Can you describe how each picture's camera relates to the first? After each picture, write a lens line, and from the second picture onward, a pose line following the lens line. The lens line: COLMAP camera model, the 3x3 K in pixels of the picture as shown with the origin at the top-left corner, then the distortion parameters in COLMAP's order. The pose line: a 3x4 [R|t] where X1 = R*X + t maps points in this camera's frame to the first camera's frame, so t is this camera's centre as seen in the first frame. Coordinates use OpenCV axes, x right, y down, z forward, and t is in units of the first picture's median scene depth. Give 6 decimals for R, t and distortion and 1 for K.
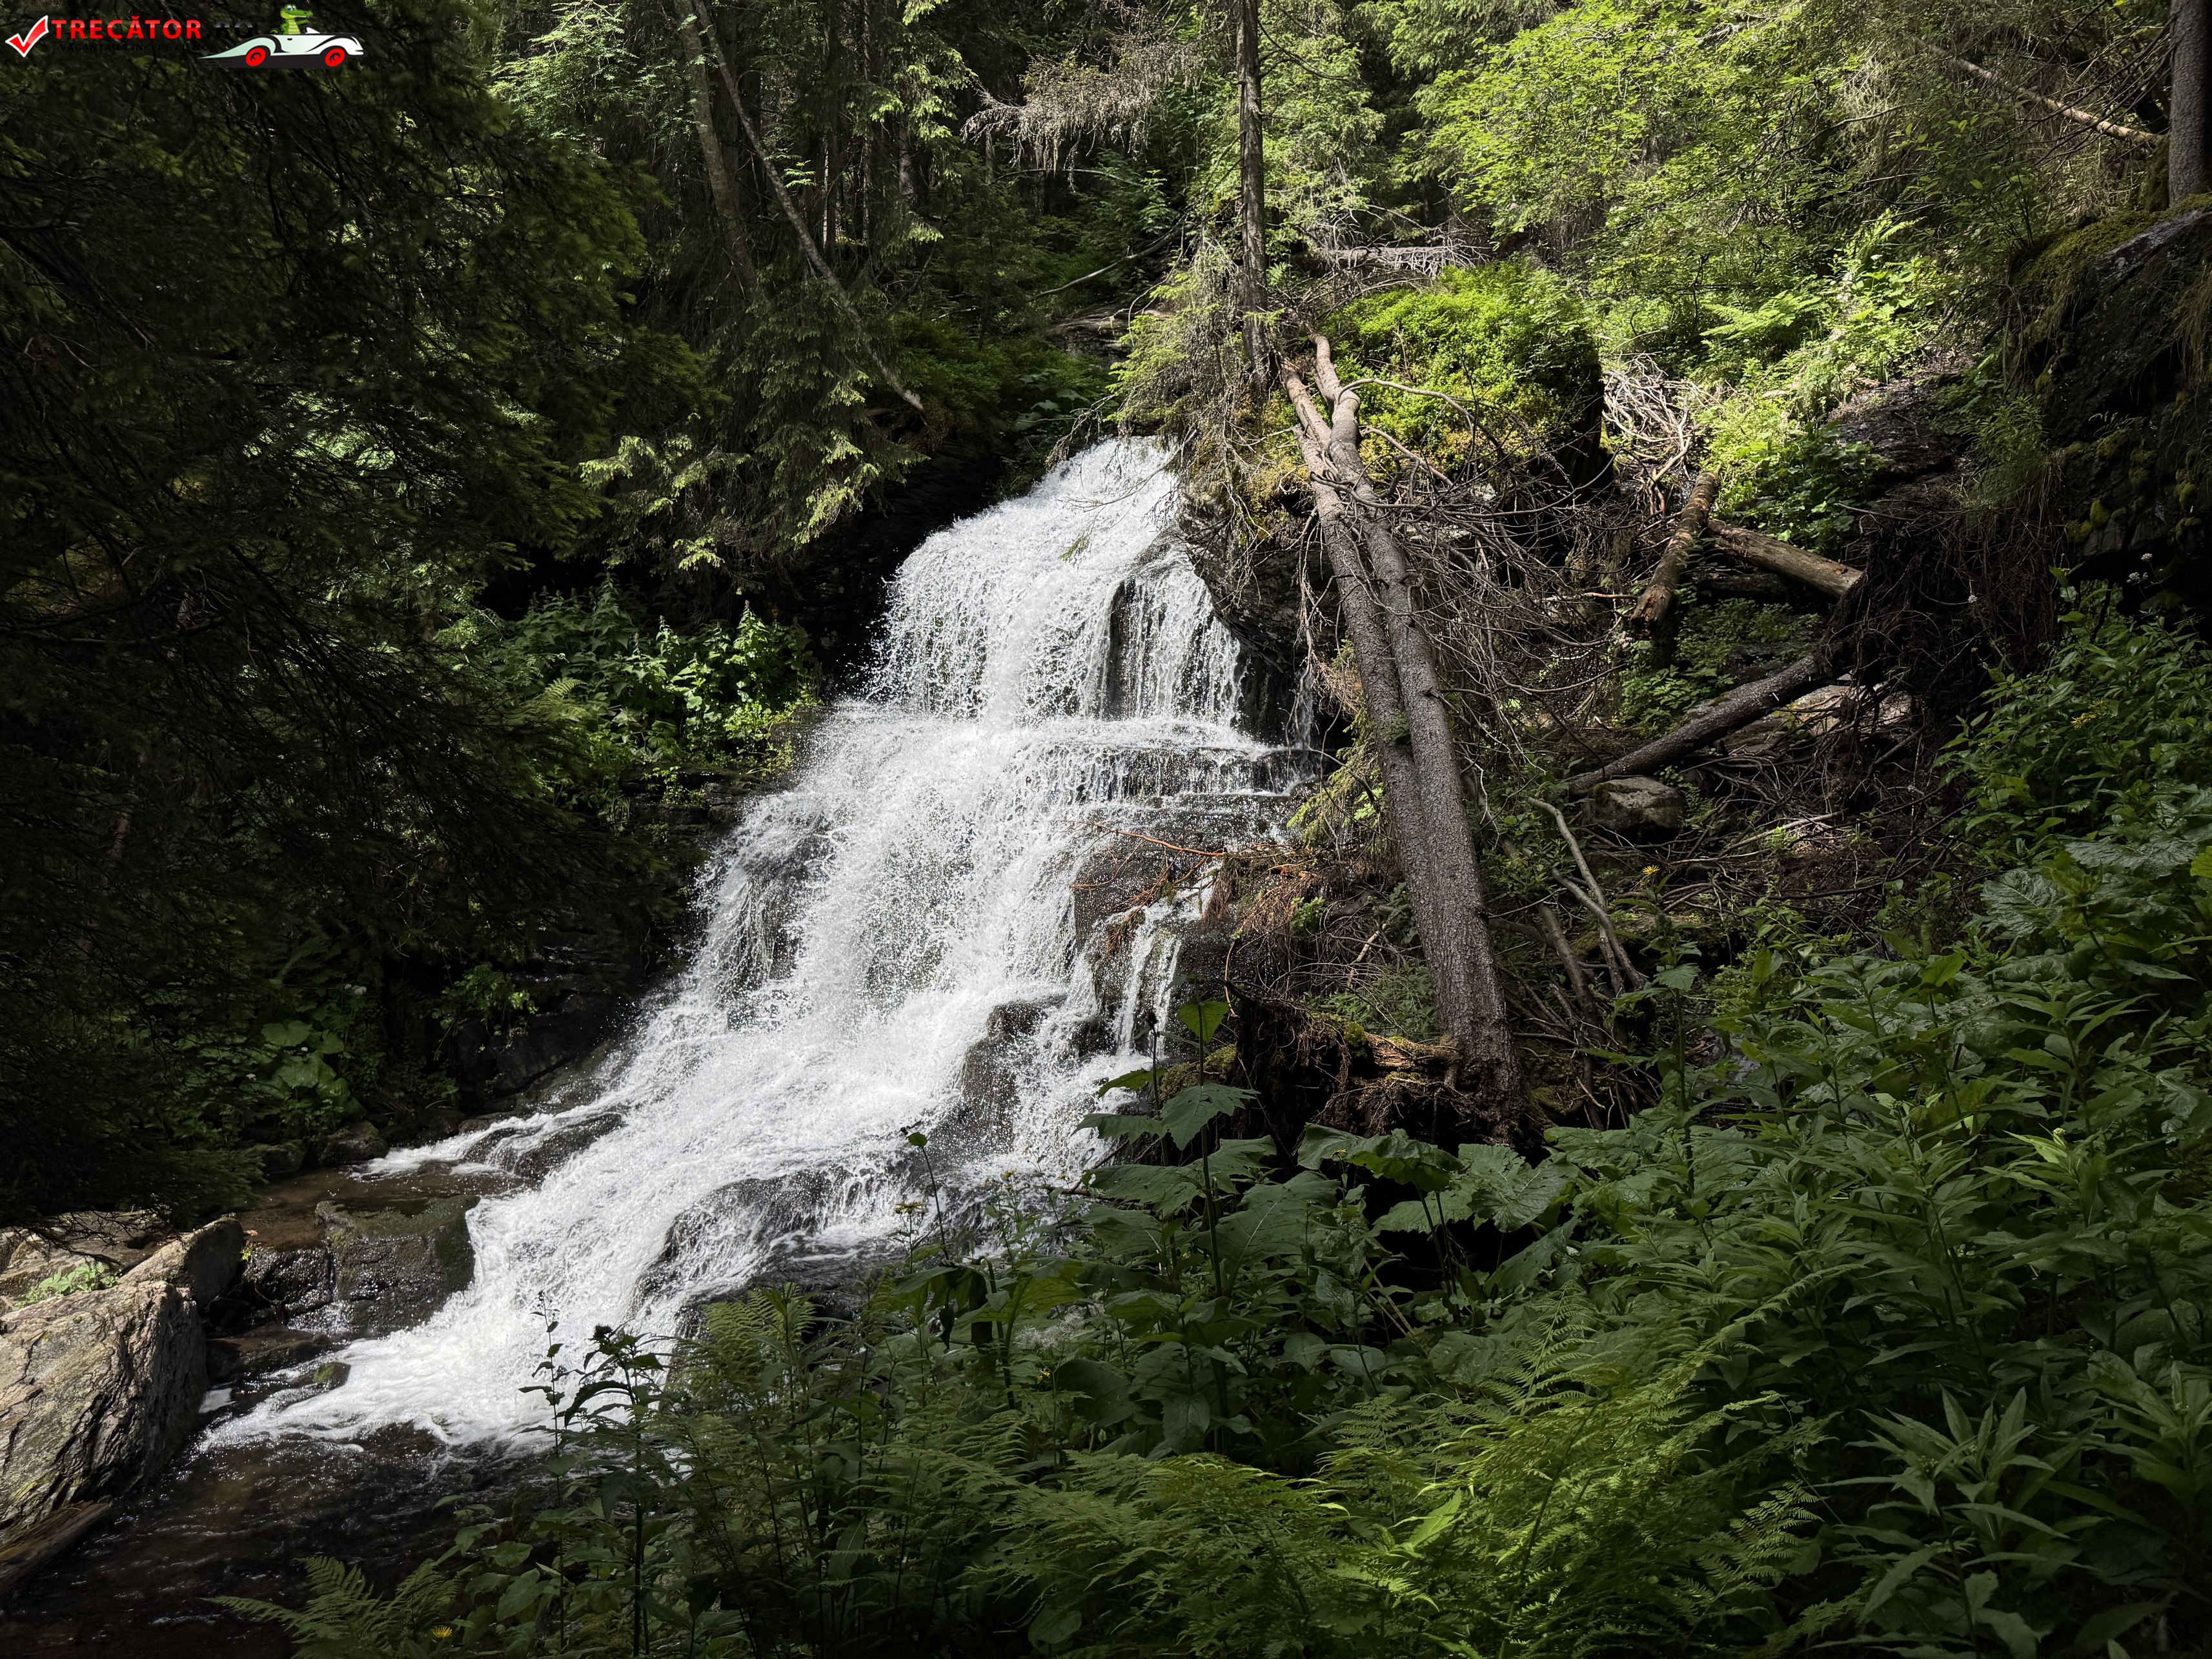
lens RADIAL K [[1562.2, 0, 1117.4], [0, 1562.2, 833.3], [0, 0, 1]] dist [0.048329, -0.051613]
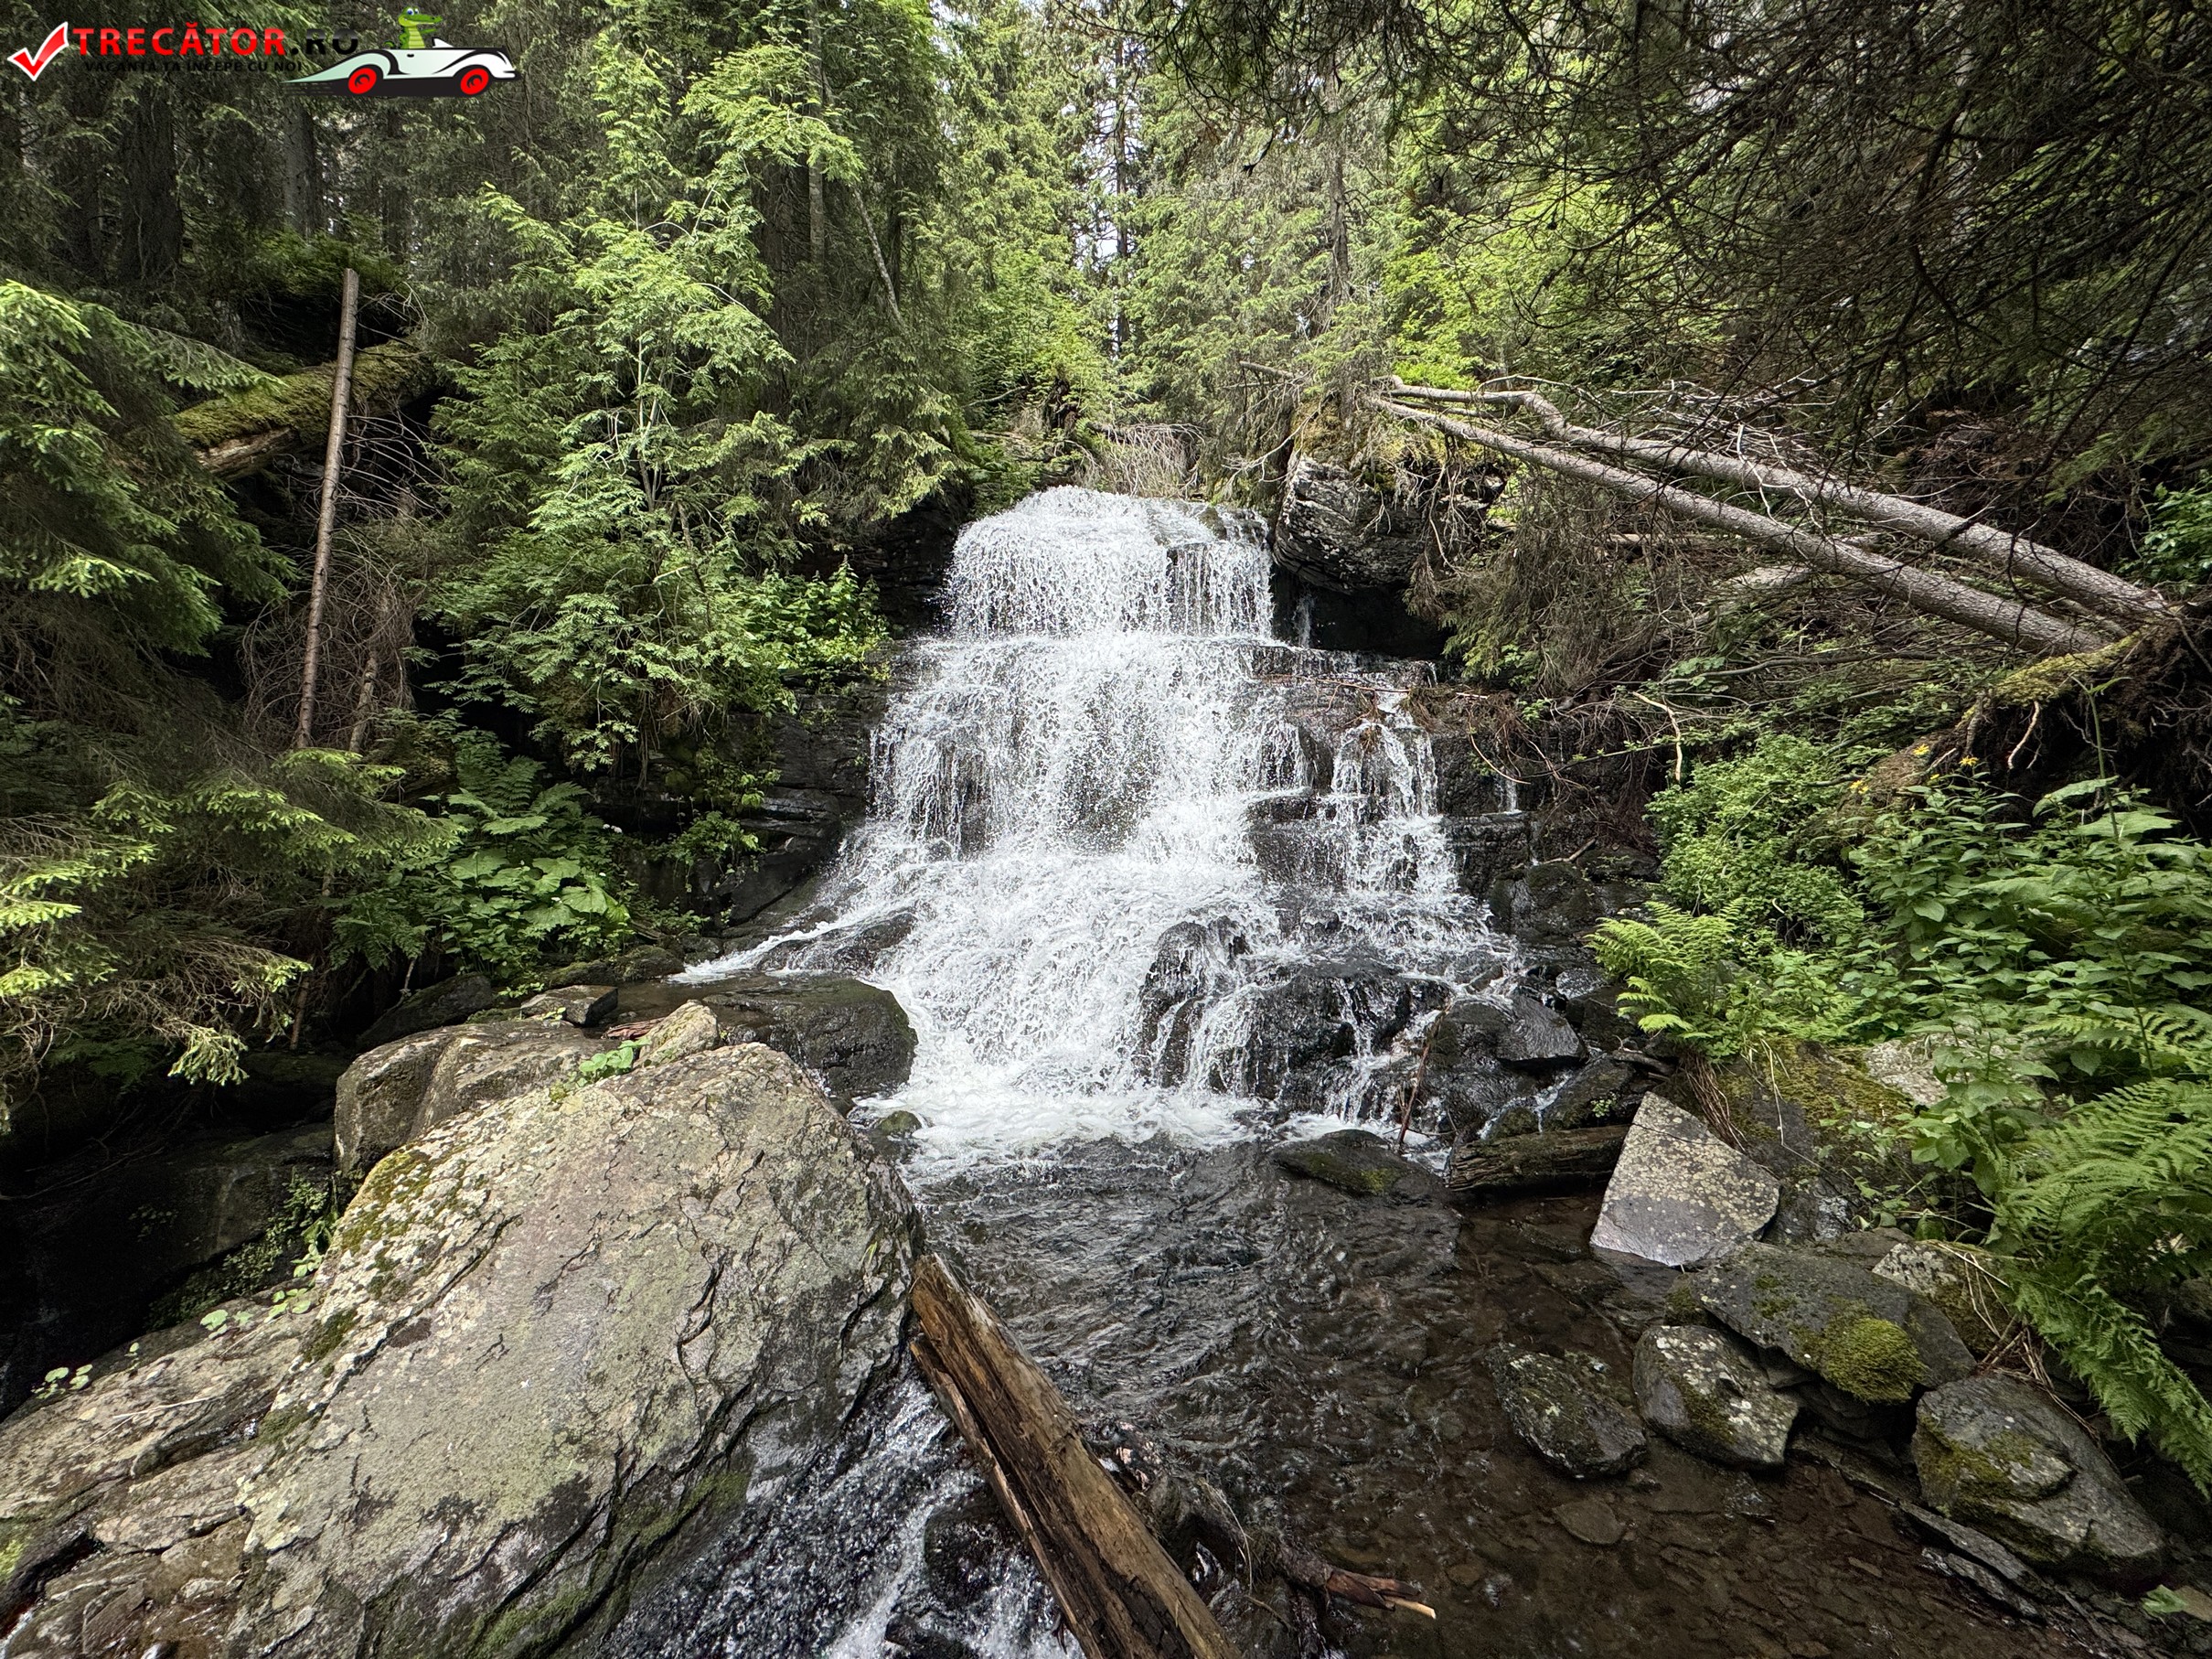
lens RADIAL K [[880.6, 0, 1104.5], [0, 880.6, 824.5], [0, 0, 1]] dist [-0.001772, 0.000312]
pose [[0.903081, -0.018624, 0.429066, -0.502258], [0.031039, 0.999277, -0.021954, 0.137489], [-0.428347, 0.033144, 0.903006, 0.350089]]
